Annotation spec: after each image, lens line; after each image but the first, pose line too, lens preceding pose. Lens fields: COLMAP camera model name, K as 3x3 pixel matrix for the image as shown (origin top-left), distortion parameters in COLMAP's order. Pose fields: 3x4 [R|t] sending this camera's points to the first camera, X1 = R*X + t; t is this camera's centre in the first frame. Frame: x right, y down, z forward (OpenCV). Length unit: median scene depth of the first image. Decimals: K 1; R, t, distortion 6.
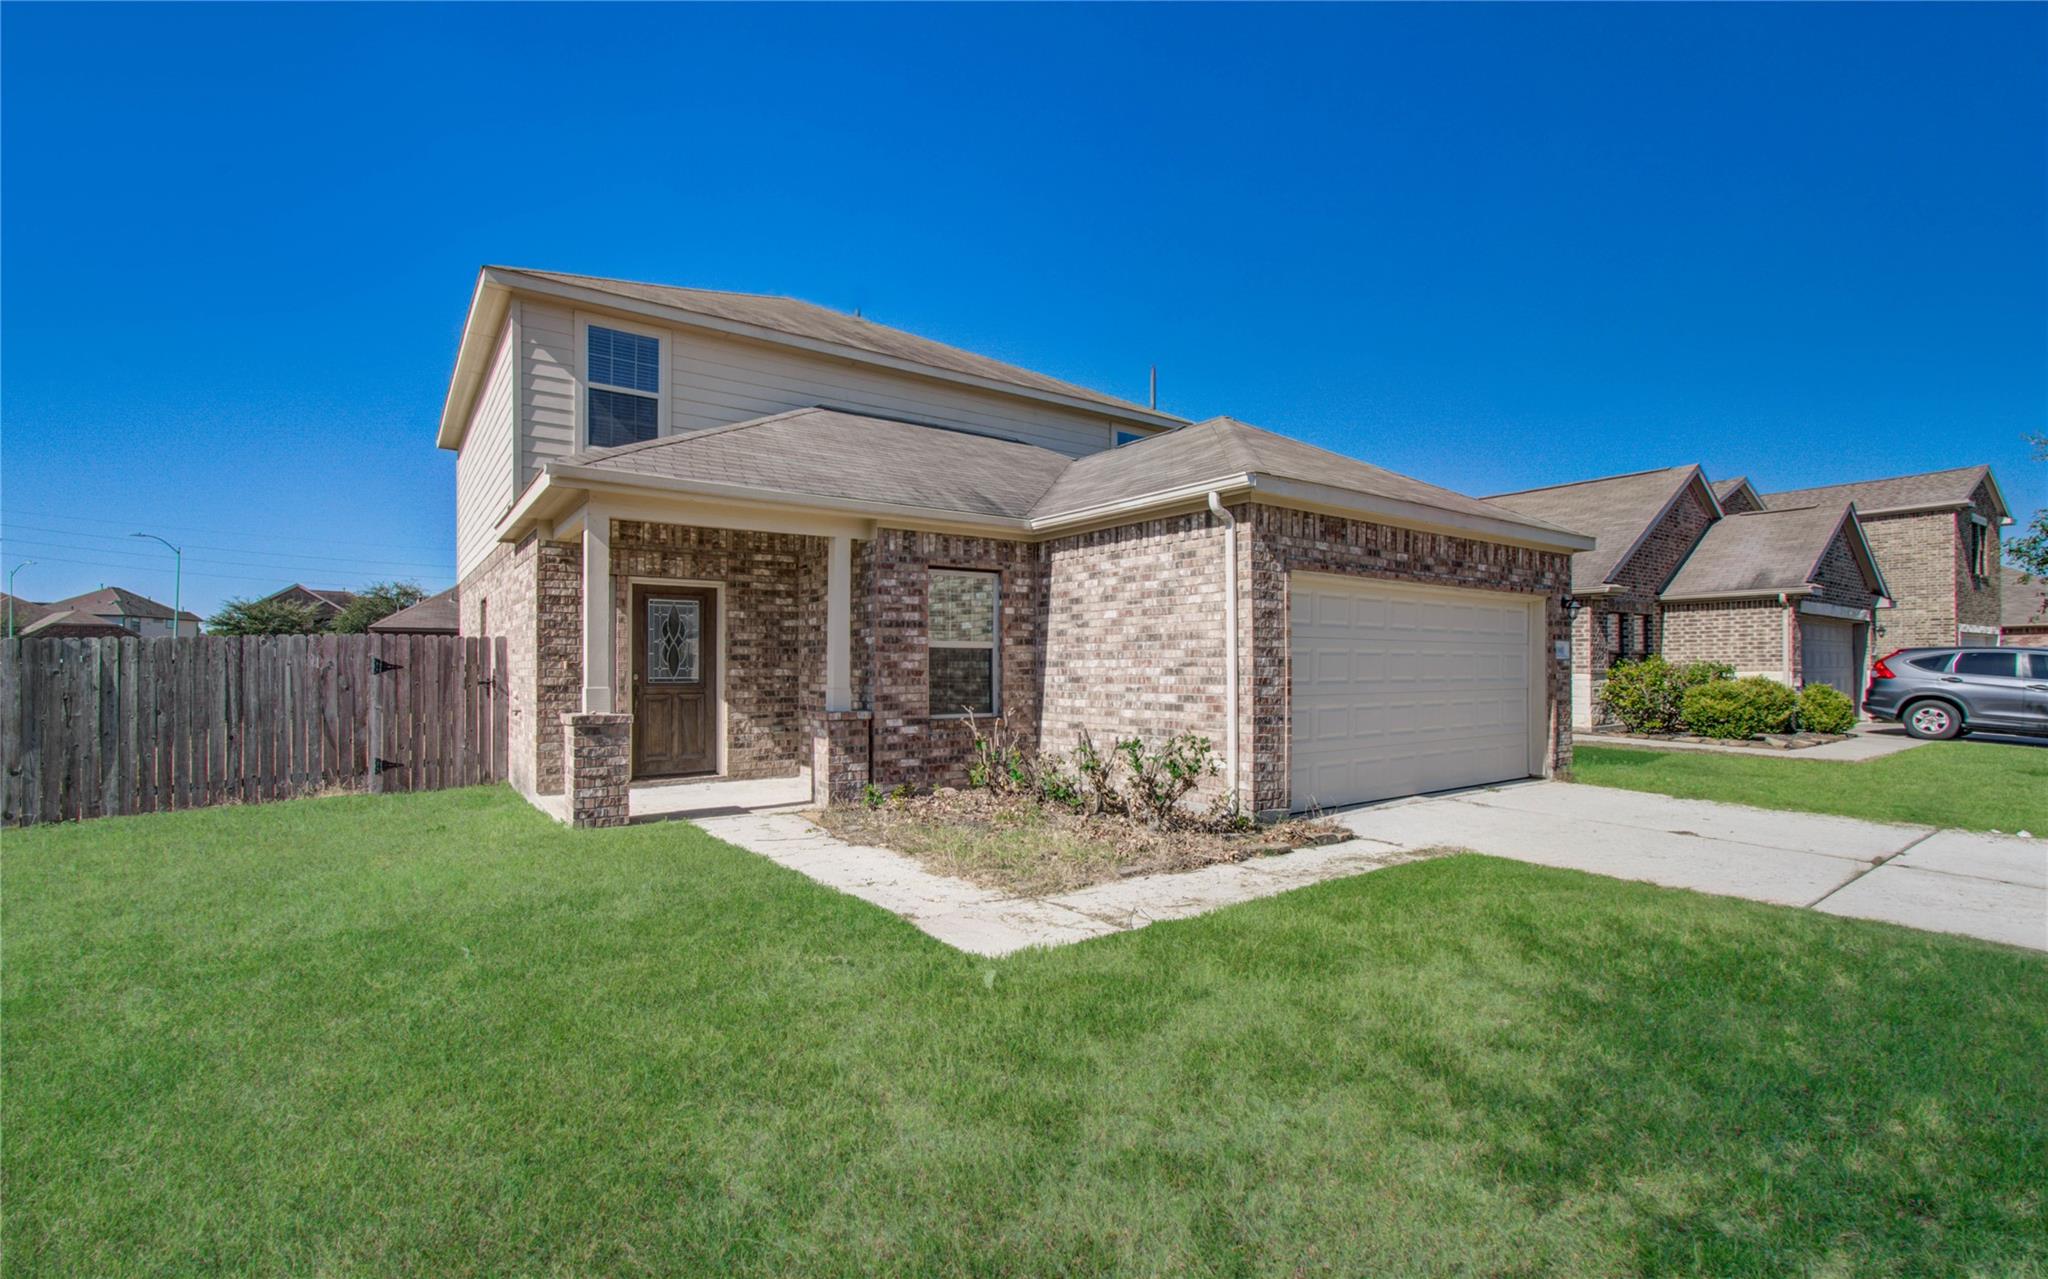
lens RADIAL K [[906.2, 0, 1026.8], [0, 906.2, 666.4], [0, 0, 1]] dist [-0.085370, 0.056415]
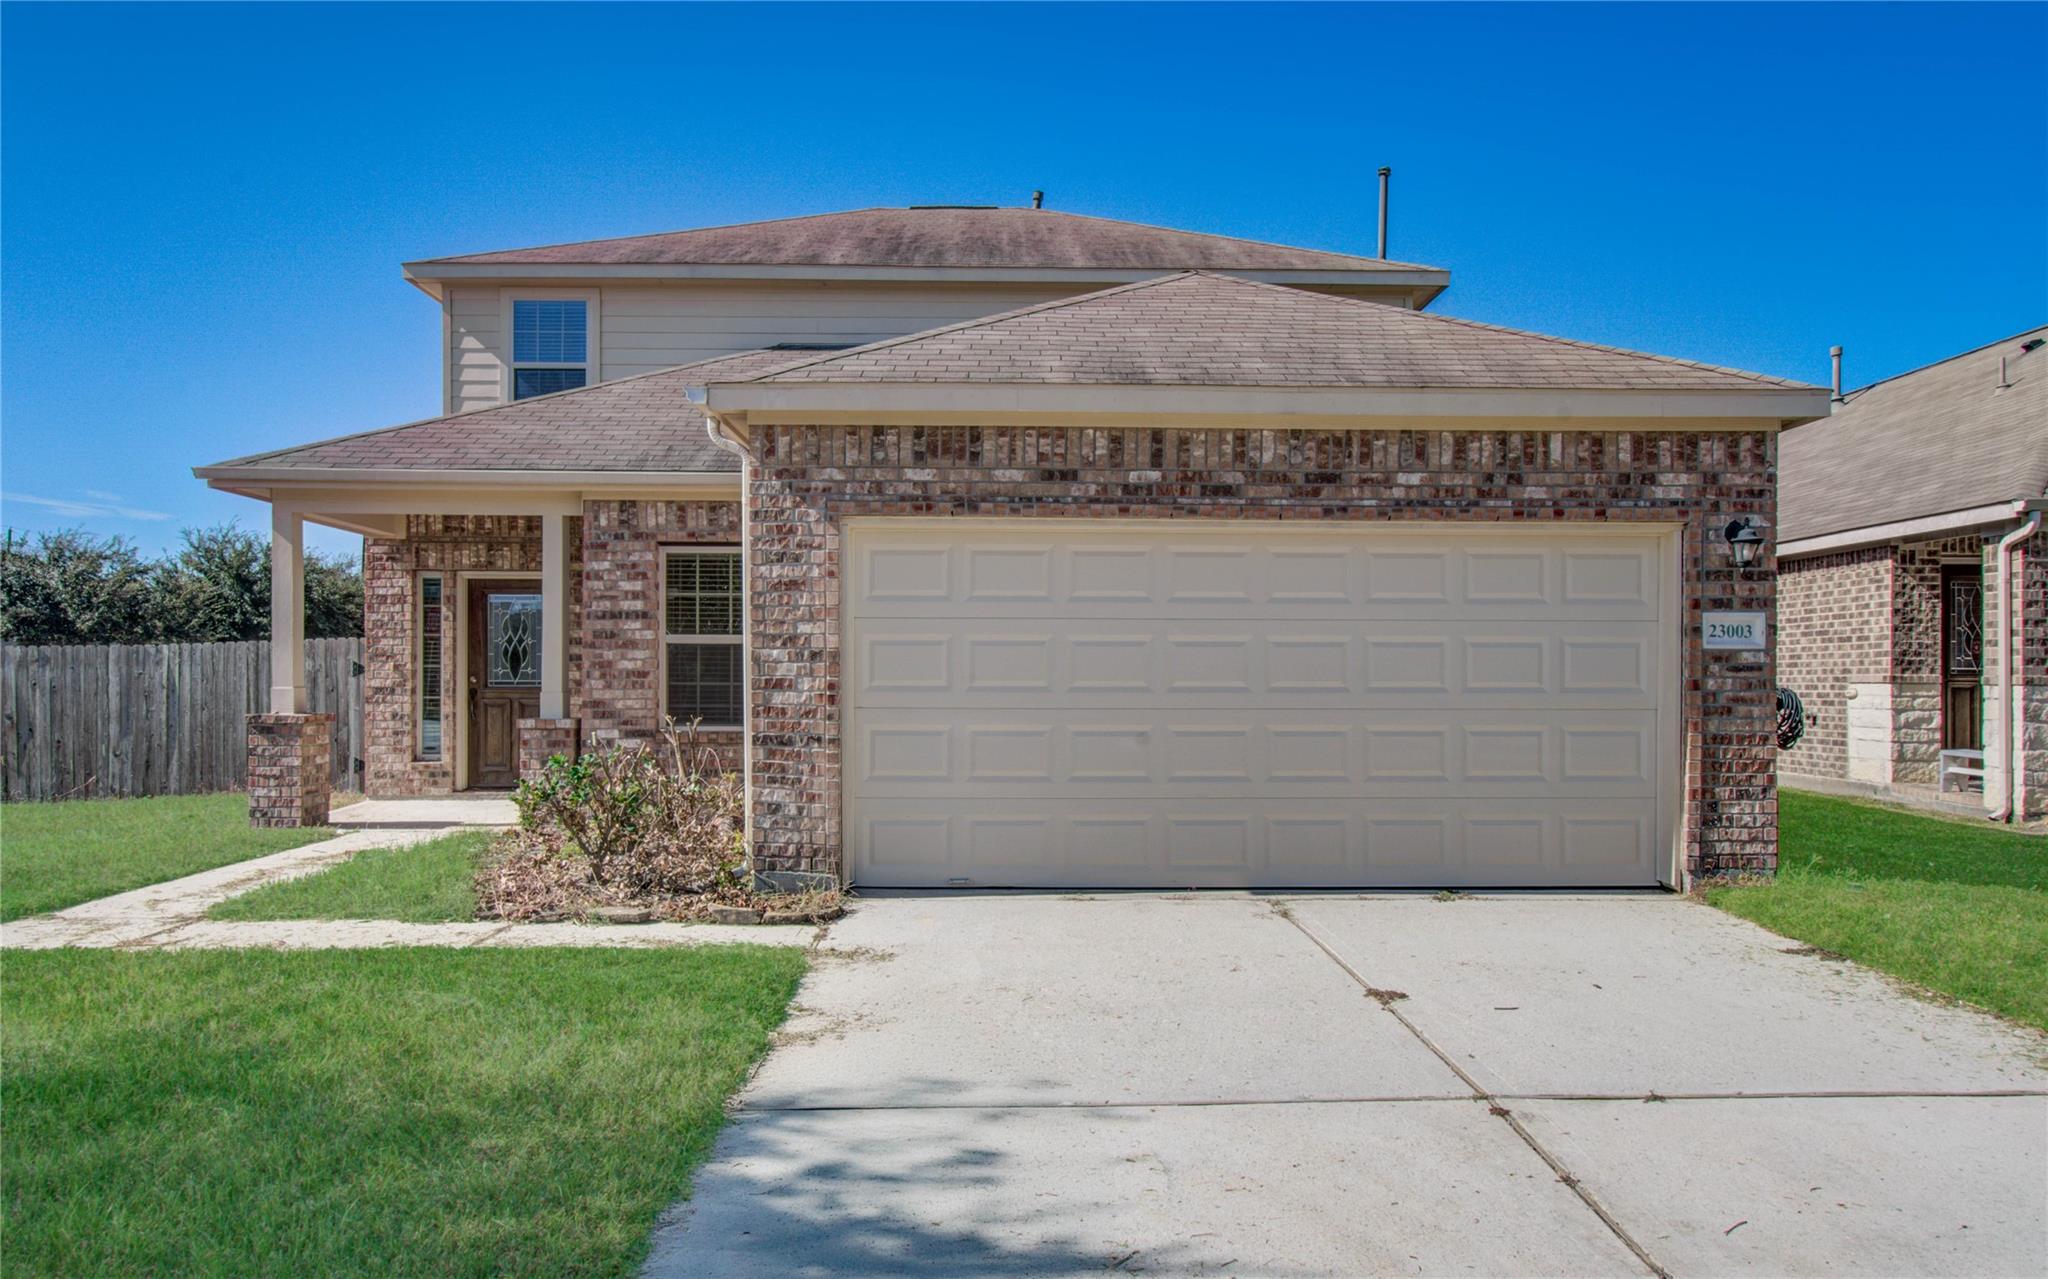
lens RADIAL K [[1245.1, 0, 1027.6], [0, 1245.1, 680.0], [0, 0, 1]] dist [-0.016208, 0.028554]
pose [[0.821093, 0.002562, -0.570789, 0.823910], [-0.003287, 0.999995, -0.000239, 0.011688], [0.570786, 0.002072, 0.821097, 0.283495]]
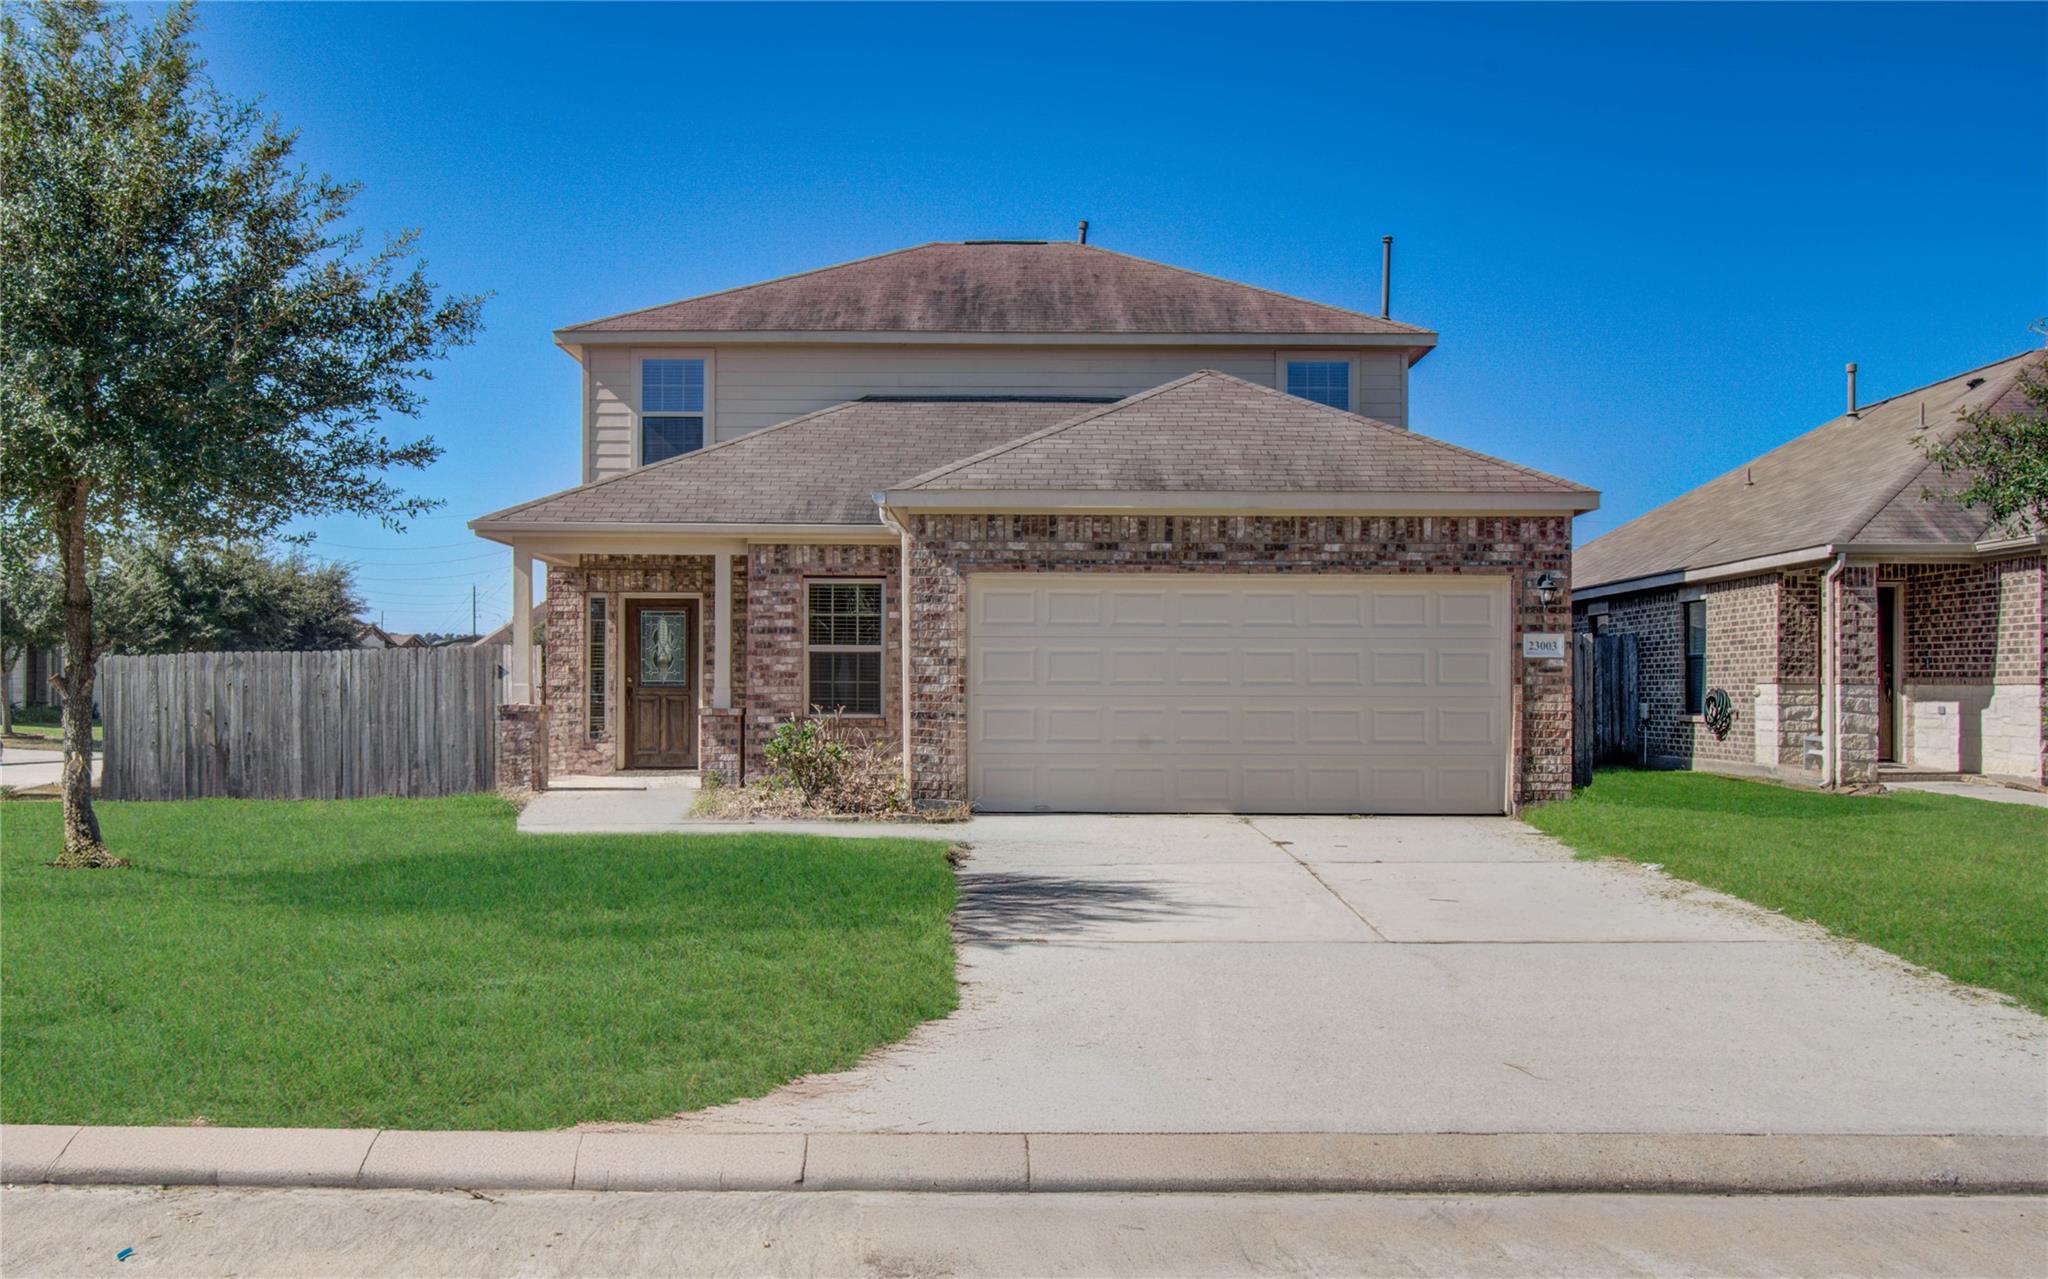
lens RADIAL K [[1662.4, 0, 1031.0], [0, 1662.4, 688.8], [0, 0, 1]] dist [-0.005796, -0.003316]
pose [[0.811999, 0.002518, -0.583654, 1.306834], [-0.004286, 0.999989, -0.001648, 0.026634], [0.583643, 0.003840, 0.812001, -0.463339]]
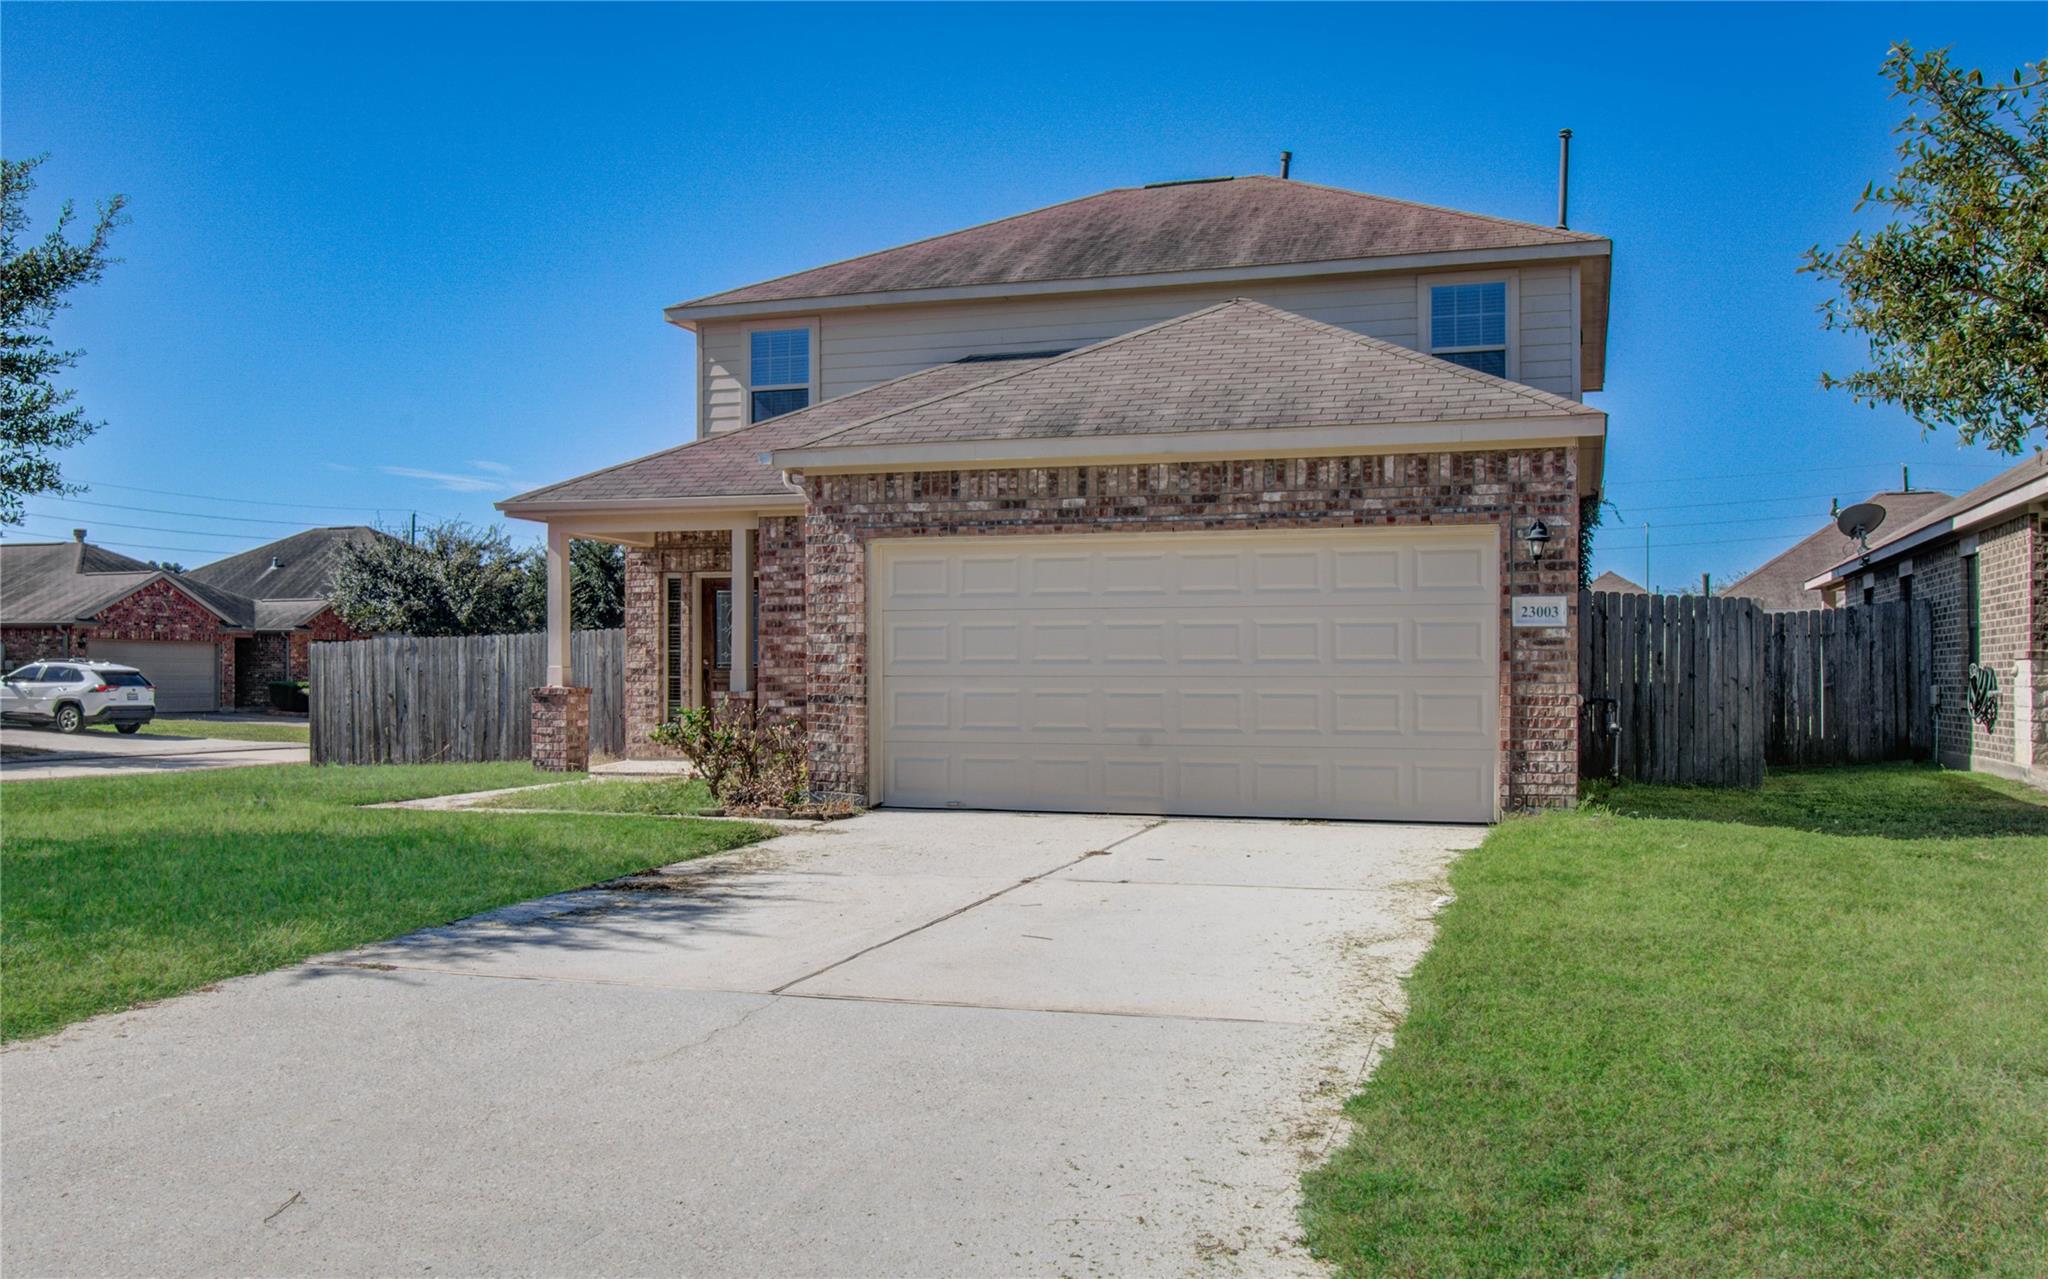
lens RADIAL K [[1670.4, 0, 1056.5], [0, 1670.4, 673.2], [0, 0, 1]] dist [0.003913, 0.001248]
pose [[0.601018, 0.000070, -0.799235, 1.586658], [-0.001369, 0.999999, -0.000942, 0.029050], [0.799234, 0.001661, 0.601018, 0.102573]]
